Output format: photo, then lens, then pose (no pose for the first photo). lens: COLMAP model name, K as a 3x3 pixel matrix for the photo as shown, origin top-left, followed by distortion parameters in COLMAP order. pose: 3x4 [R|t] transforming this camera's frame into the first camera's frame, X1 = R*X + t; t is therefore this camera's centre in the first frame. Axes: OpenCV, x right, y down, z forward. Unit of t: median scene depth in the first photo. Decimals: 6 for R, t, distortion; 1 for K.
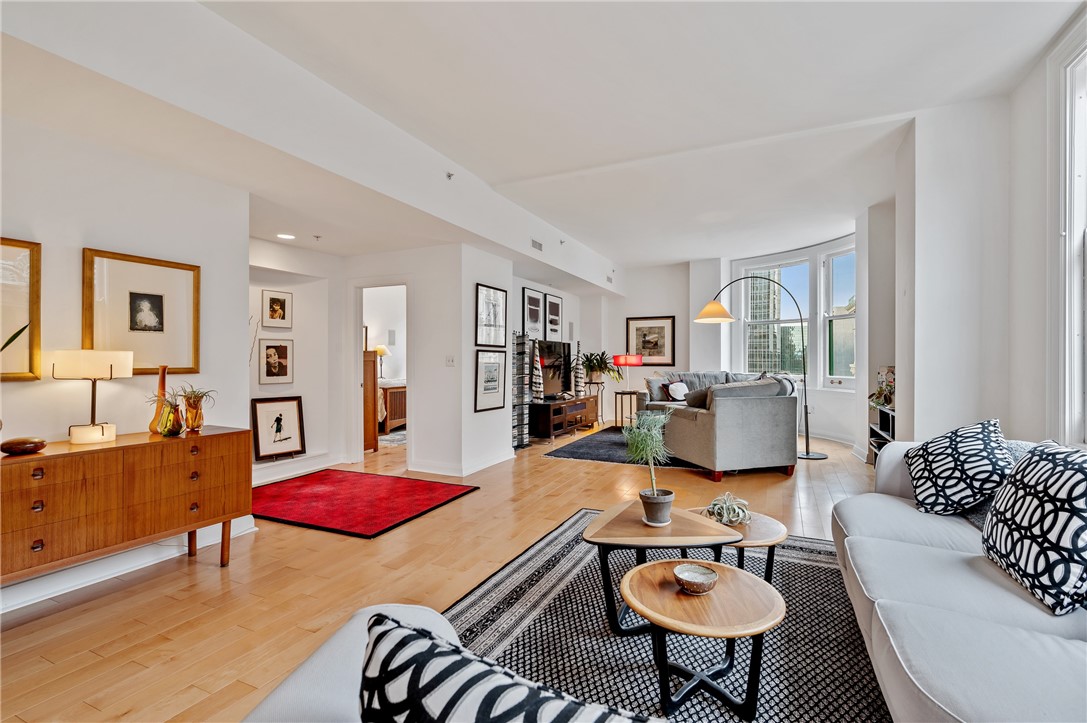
lens RADIAL K [[490.9, 0, 544.8], [0, 490.9, 362.1], [0, 0, 1]] dist [0.000221, 0.000045]
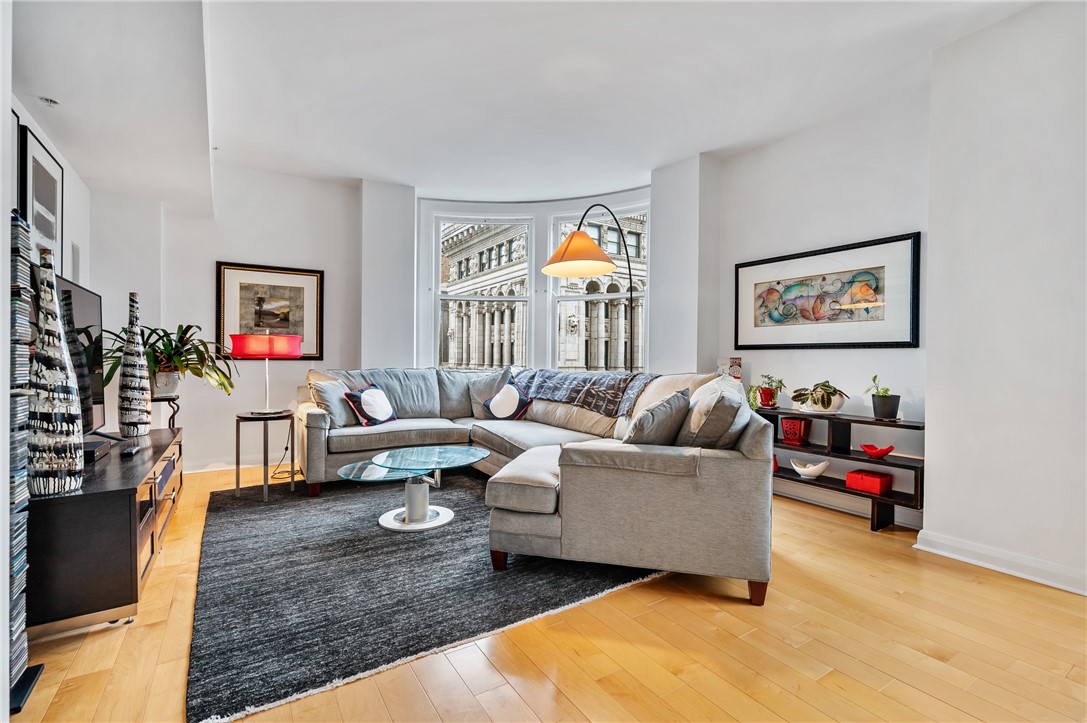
lens RADIAL K [[490.9, 0, 544.7], [0, 490.9, 362.8], [0, 0, 1]] dist [0.000221, 0.000045]
pose [[0.537108, -0.000175, 0.843514, -0.080595], [-0.003828, 0.999989, 0.002645, 0.009400], [-0.843505, -0.004649, 0.537101, 0.524250]]
